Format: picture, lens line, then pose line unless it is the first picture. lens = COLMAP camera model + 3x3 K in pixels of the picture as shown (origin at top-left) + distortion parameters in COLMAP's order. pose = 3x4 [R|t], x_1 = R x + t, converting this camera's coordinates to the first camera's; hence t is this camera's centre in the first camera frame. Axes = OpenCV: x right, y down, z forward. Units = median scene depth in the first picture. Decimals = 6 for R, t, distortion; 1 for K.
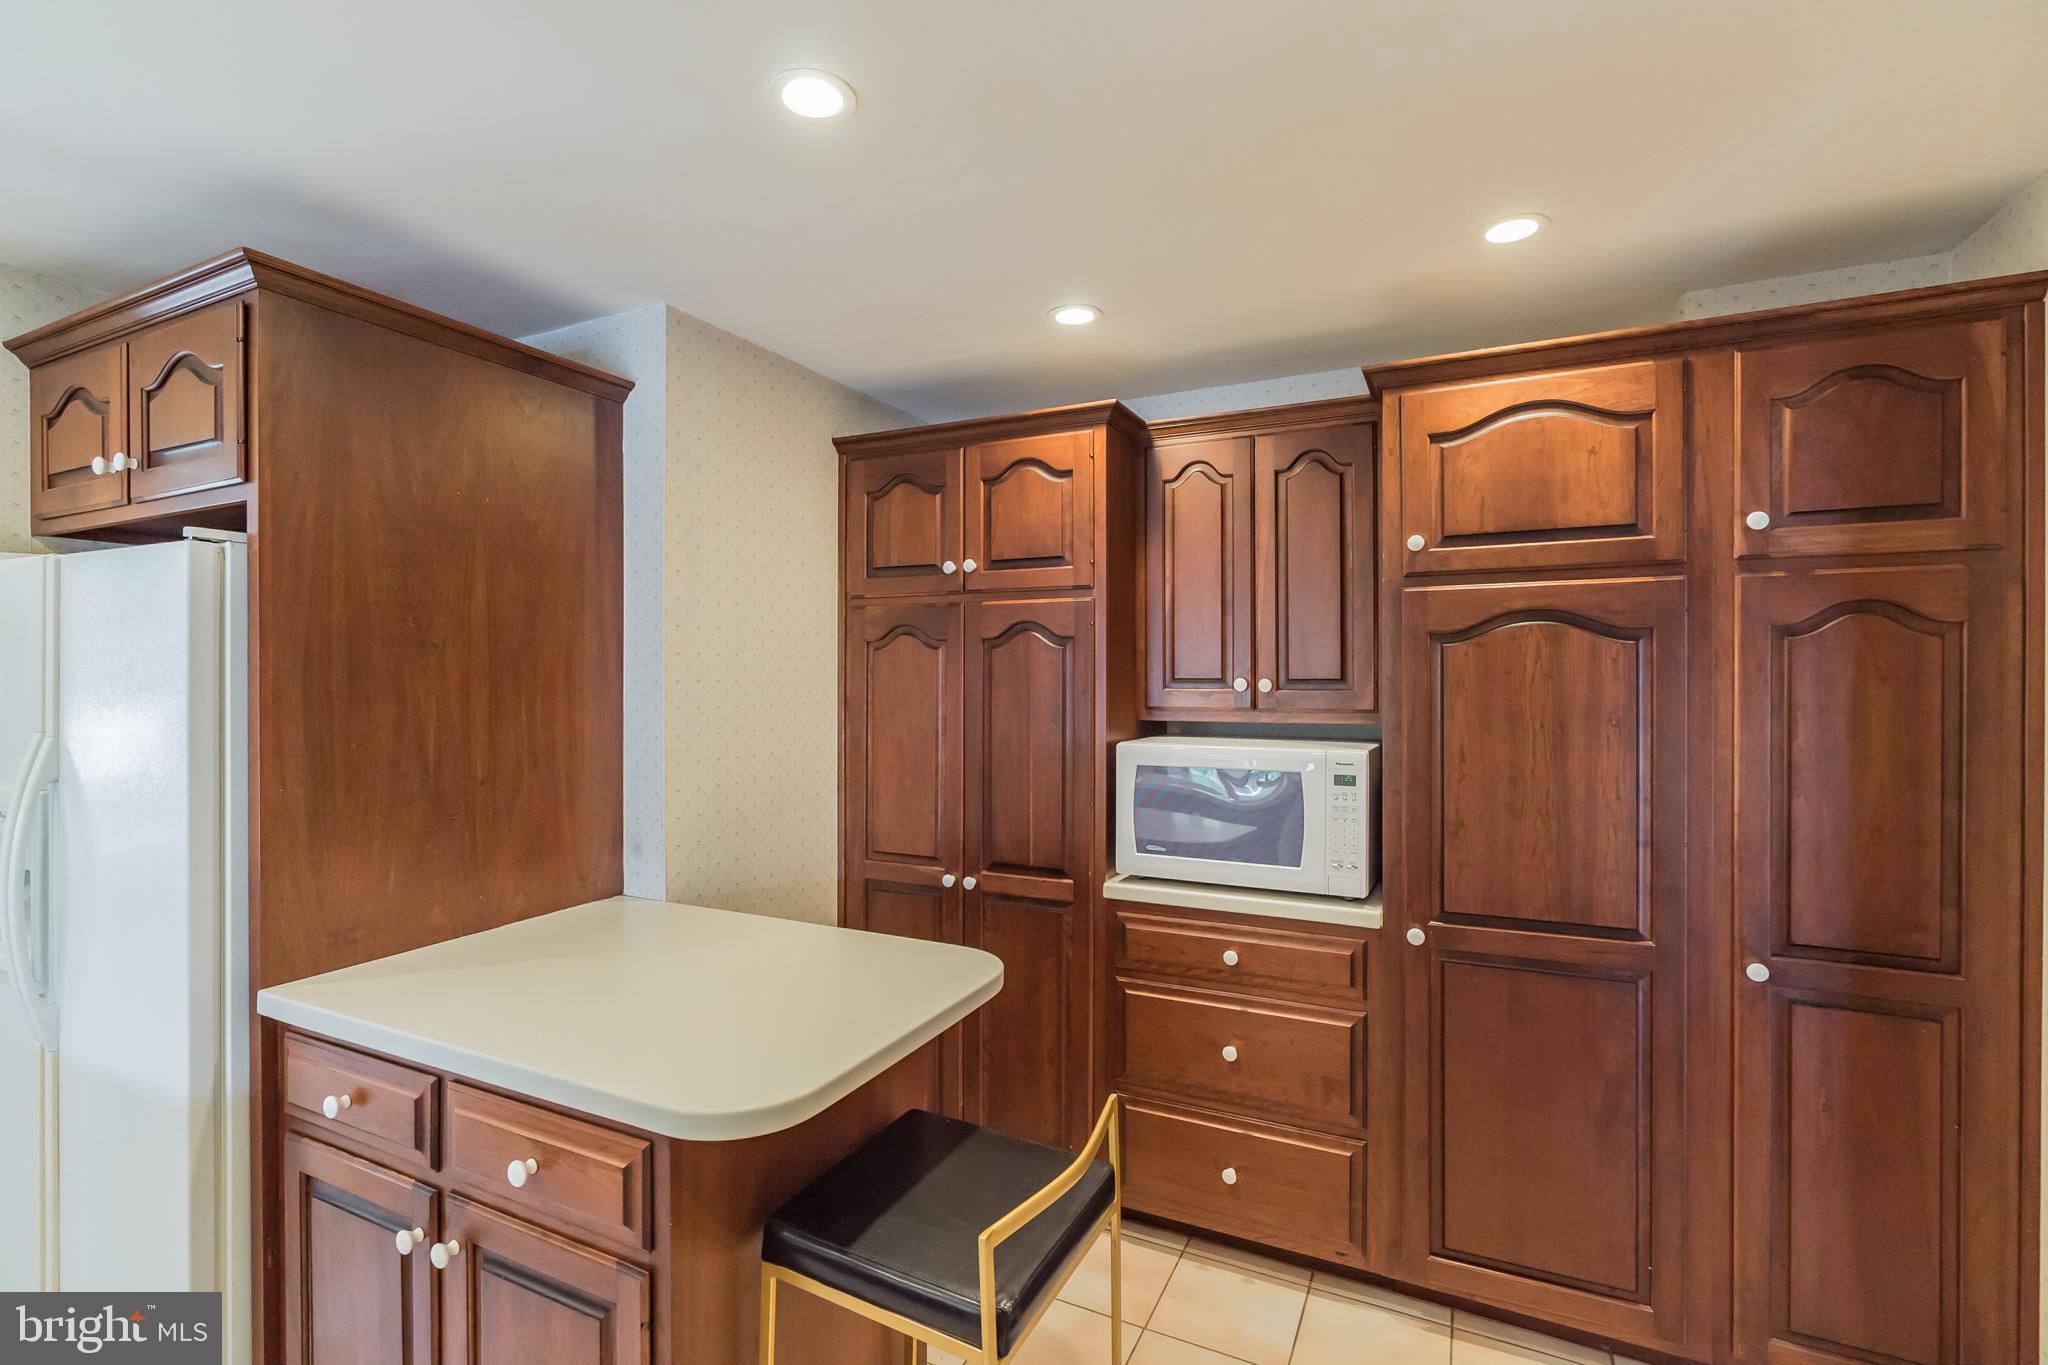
lens RADIAL K [[936.1, 0, 1015.4], [0, 936.1, 685.2], [0, 0, 1]] dist [-0.002488, 0.000587]
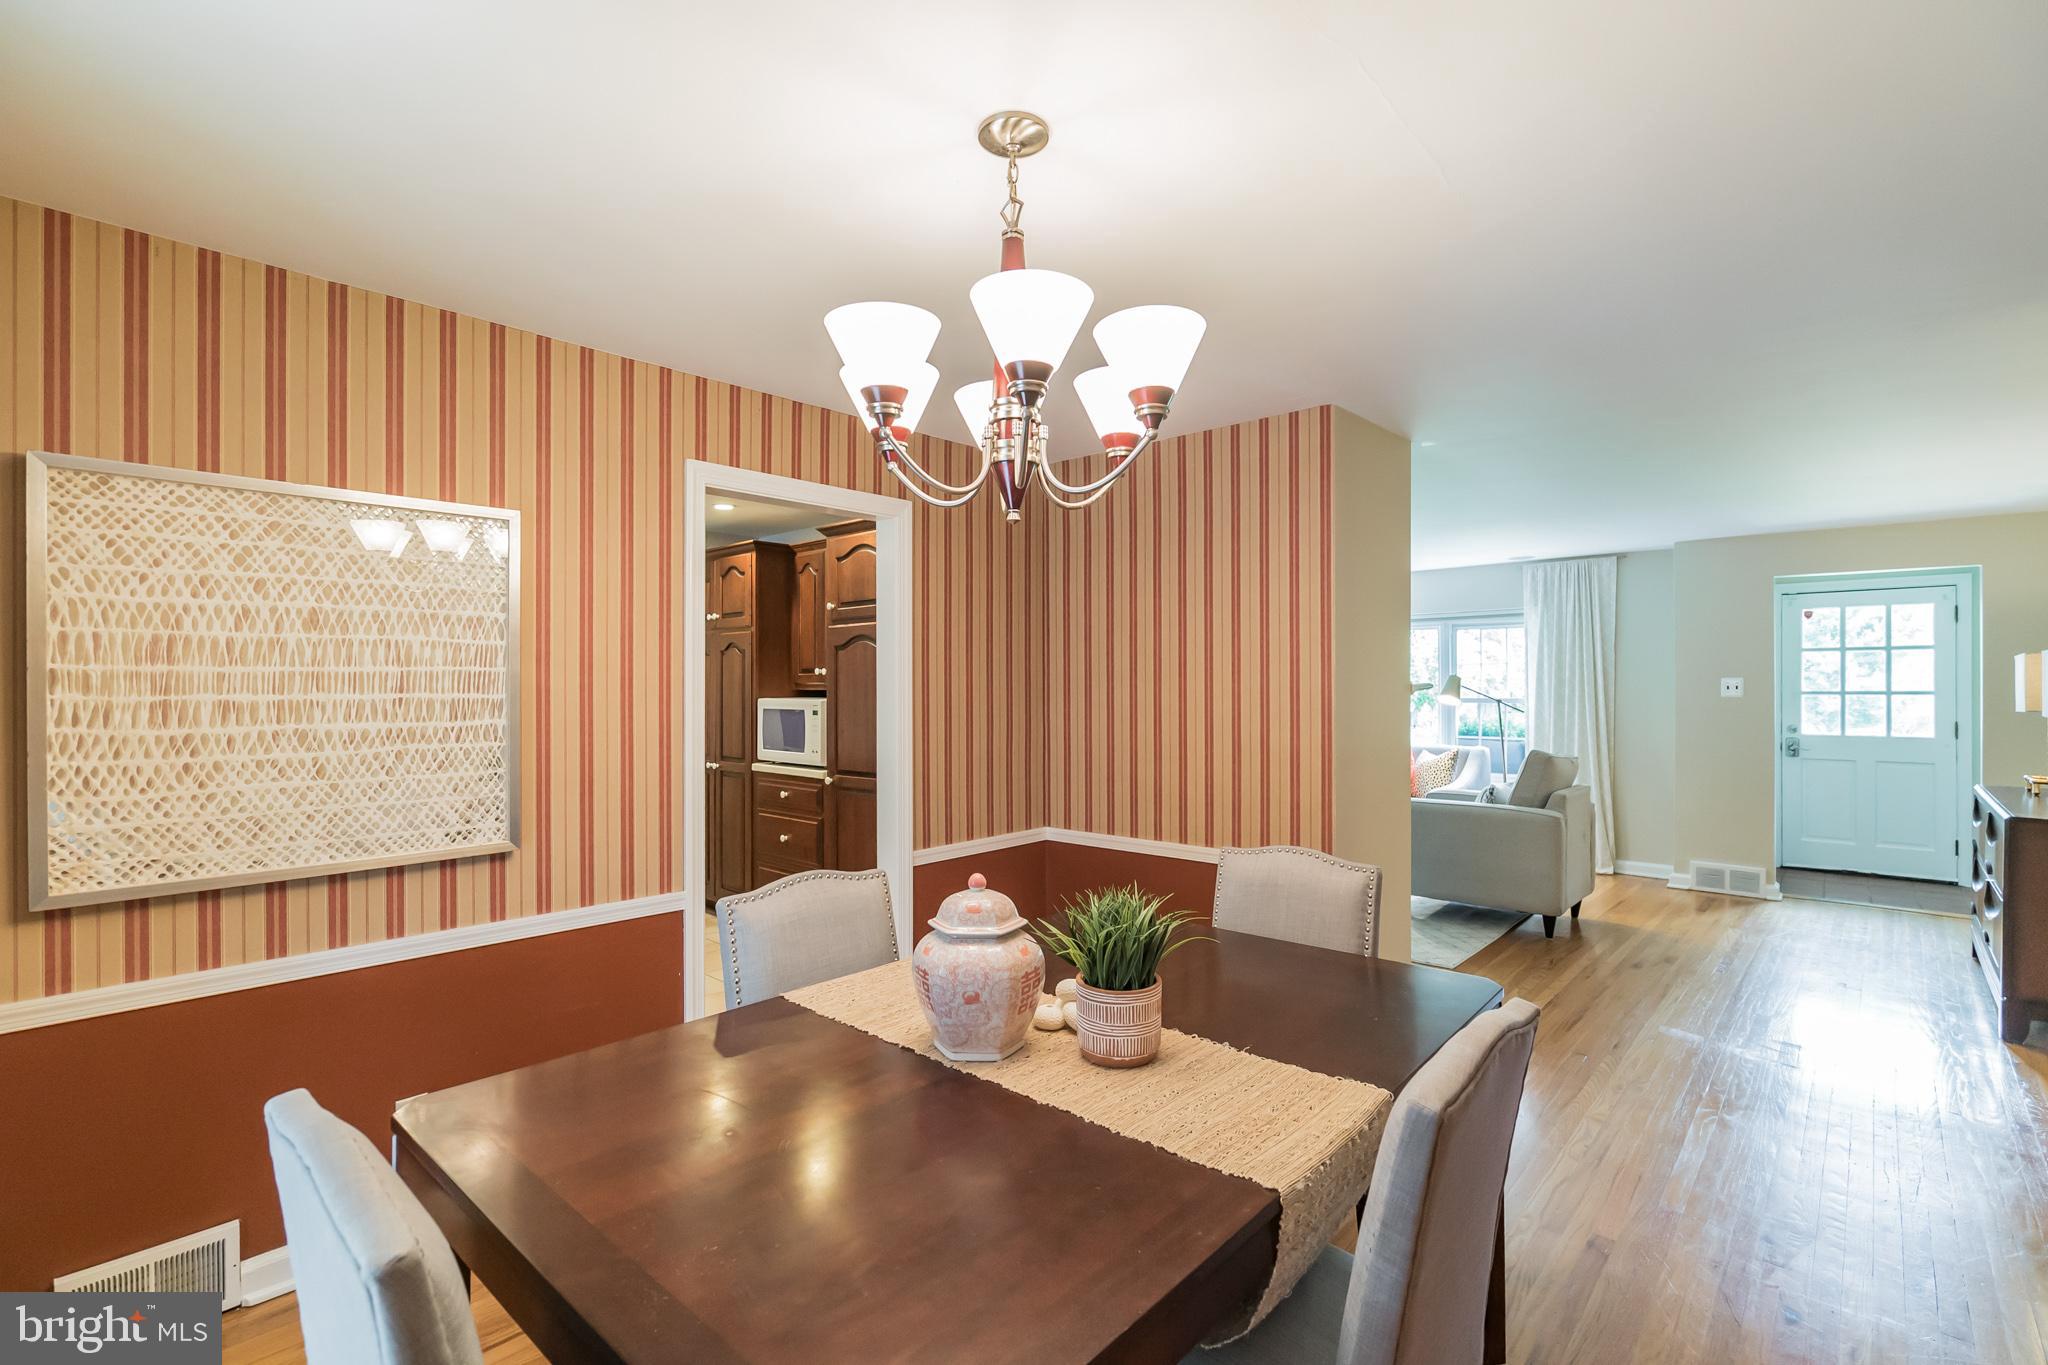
lens RADIAL K [[936.1, 0, 1015.4], [0, 936.1, 685.2], [0, 0, 1]] dist [-0.002488, 0.000587]
pose [[0.957672, -0.005129, -0.287816, 1.283482], [0.004458, 0.999986, -0.002985, 0.039653], [0.287827, 0.001576, 0.957681, -0.880038]]
